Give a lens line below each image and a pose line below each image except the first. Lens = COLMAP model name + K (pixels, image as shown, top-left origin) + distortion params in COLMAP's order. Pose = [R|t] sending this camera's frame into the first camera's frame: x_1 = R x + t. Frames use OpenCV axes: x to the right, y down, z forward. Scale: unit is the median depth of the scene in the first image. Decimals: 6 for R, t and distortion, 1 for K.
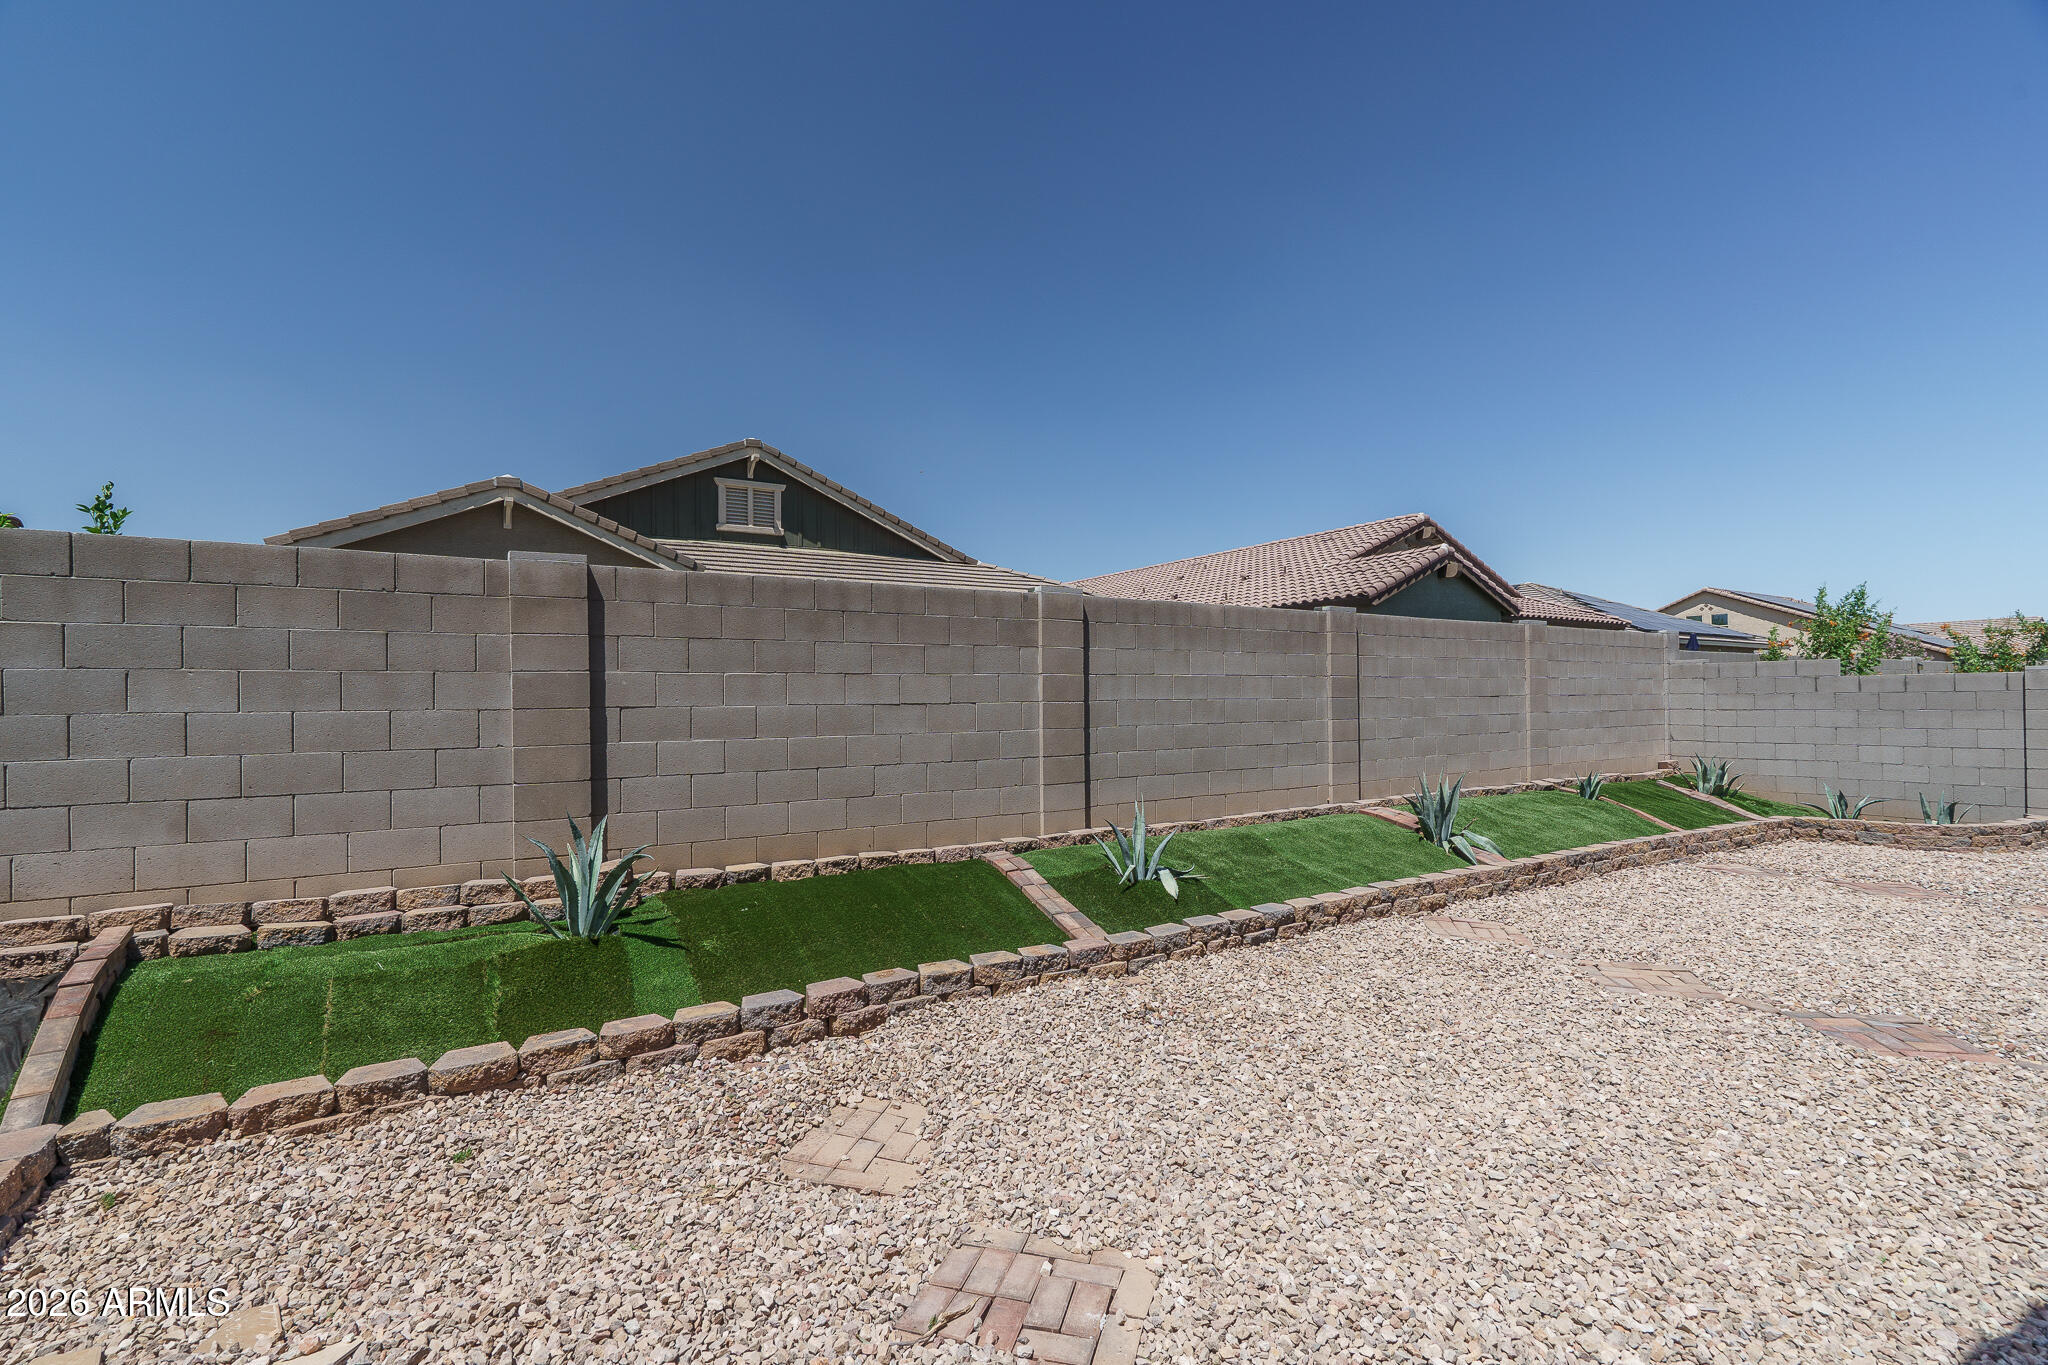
lens RADIAL K [[927.6, 0, 1024.0], [0, 927.6, 682.5], [0, 0, 1]] dist [-0.029743, 0.000090]
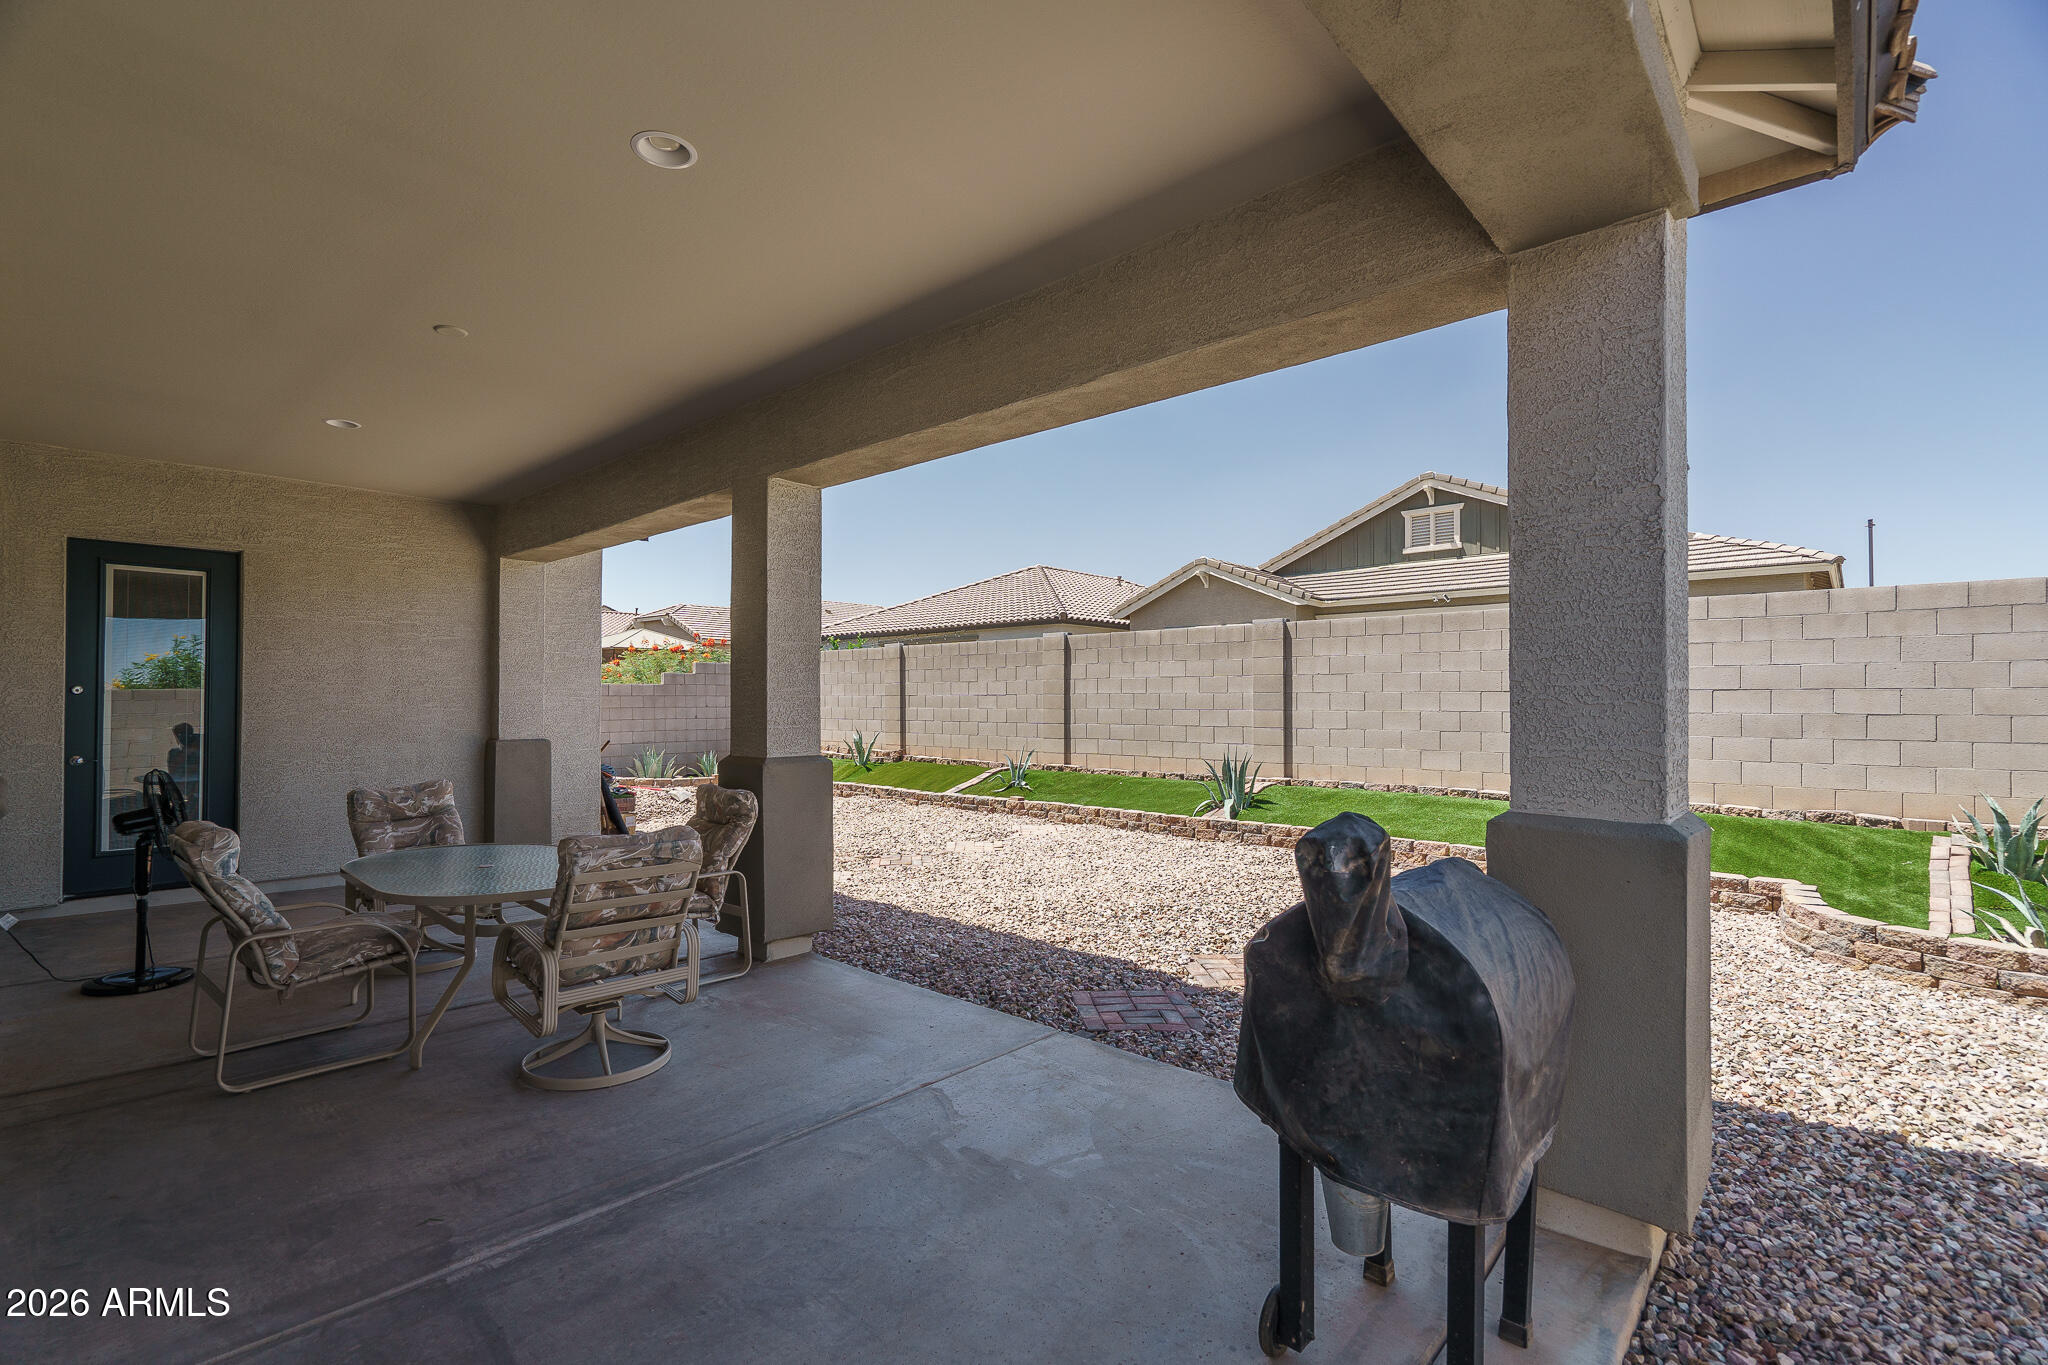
lens RADIAL K [[947.0, 0, 1024.2], [0, 947.0, 696.6], [0, 0, 1]] dist [-0.003899, 0.000864]
pose [[0.261069, 0.007903, -0.965288, 1.051145], [0.016458, 0.999785, 0.012636, 0.000386], [0.965180, -0.019185, 0.260883, 0.253134]]
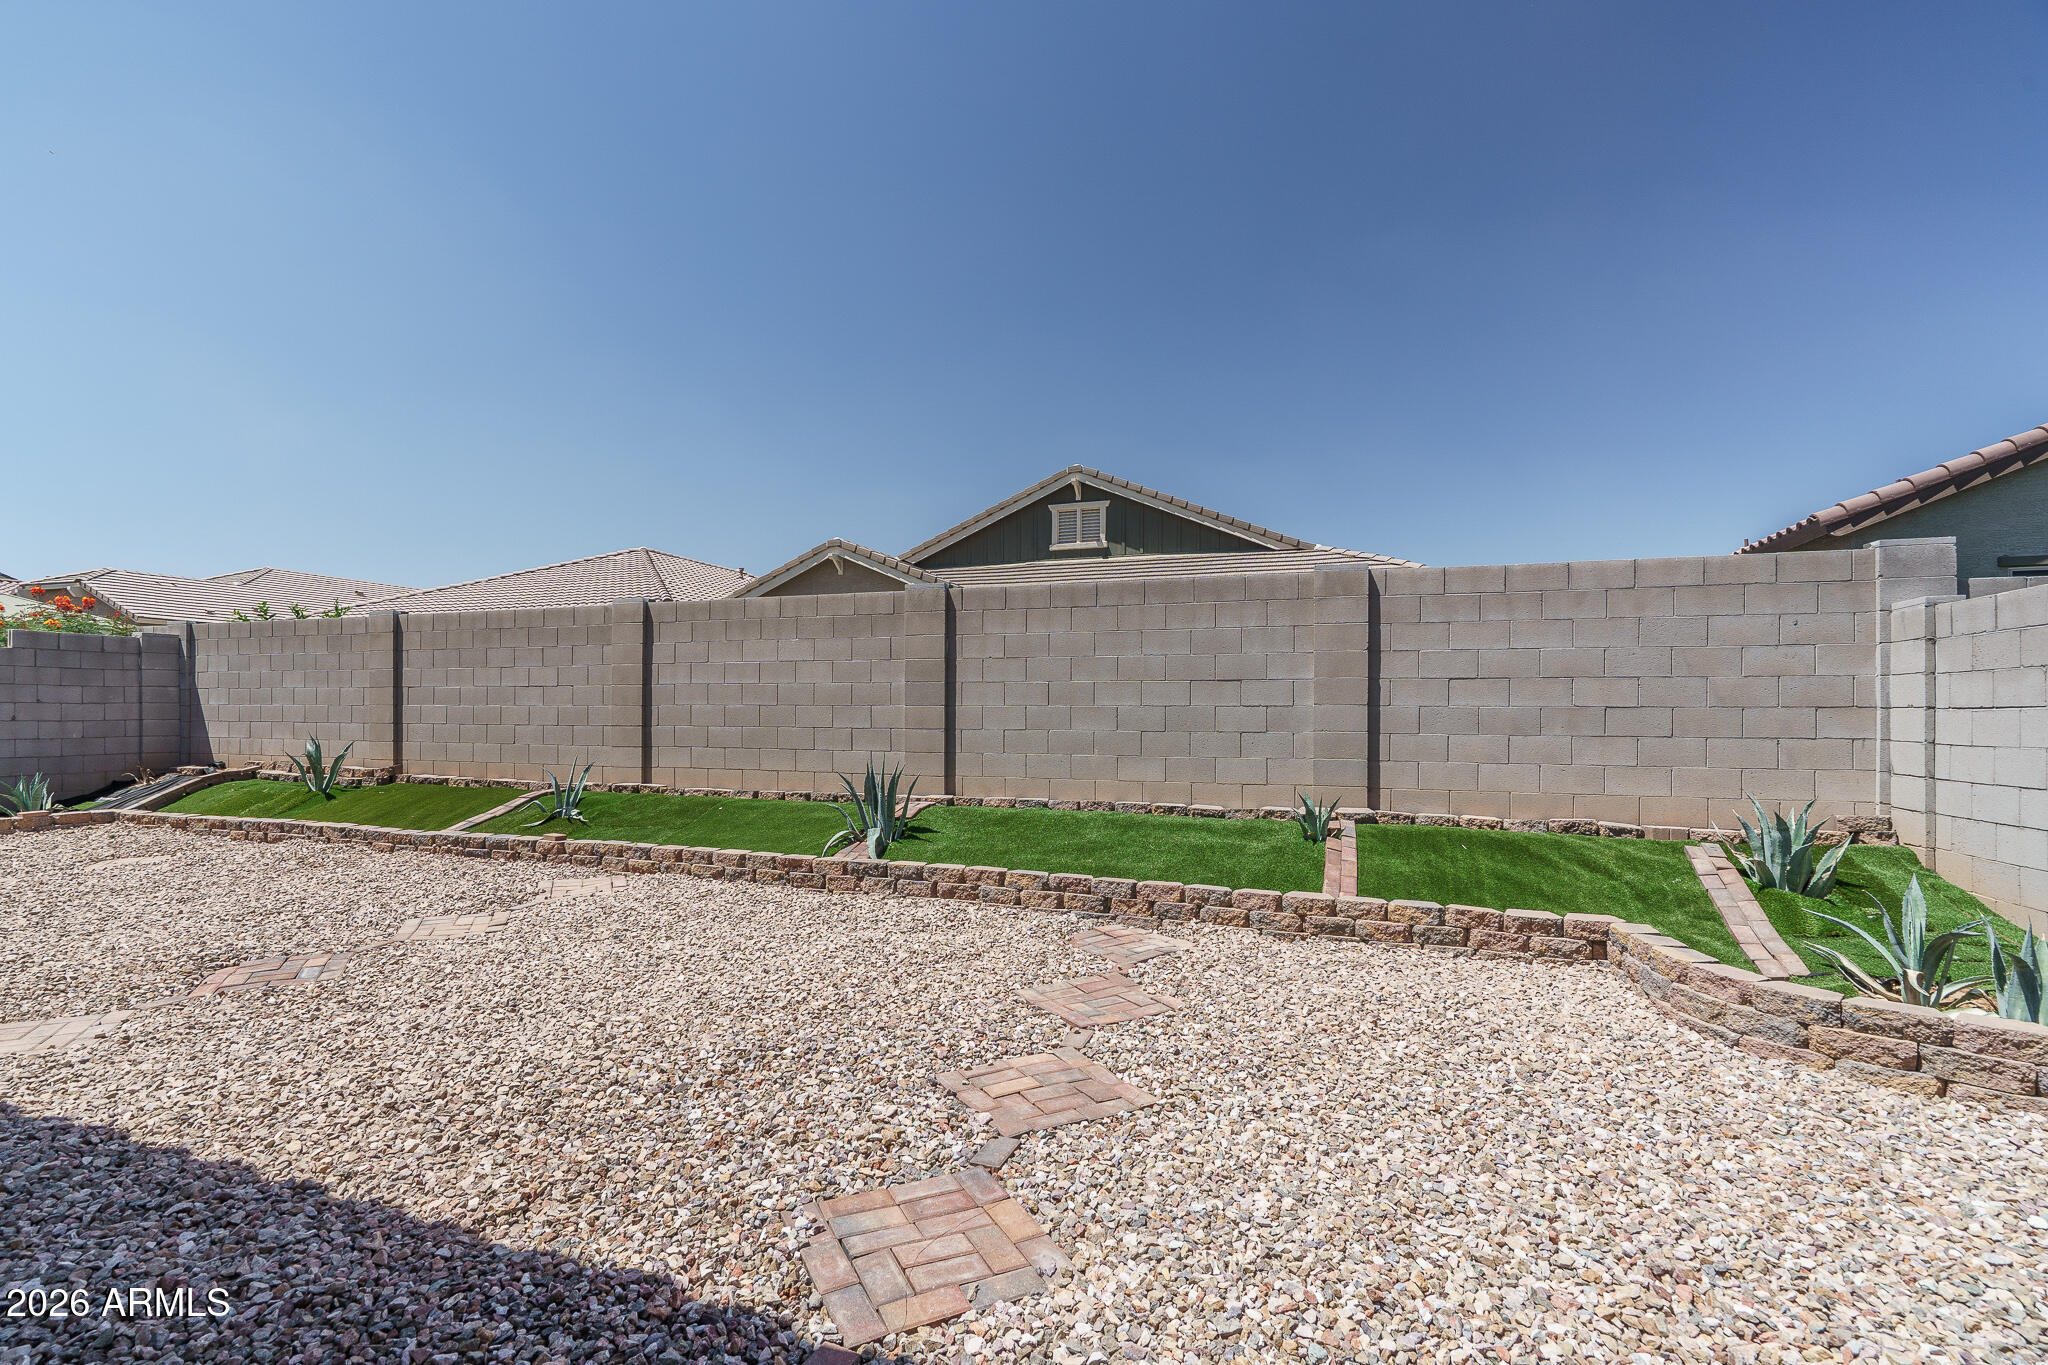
lens RADIAL K [[947.0, 0, 1024.2], [0, 947.0, 696.6], [0, 0, 1]] dist [-0.003899, 0.000864]
pose [[0.604959, -0.000220, -0.796257, 0.826207], [0.003733, 0.999990, 0.002560, 0.020400], [0.796248, -0.004521, 0.604954, 0.358244]]
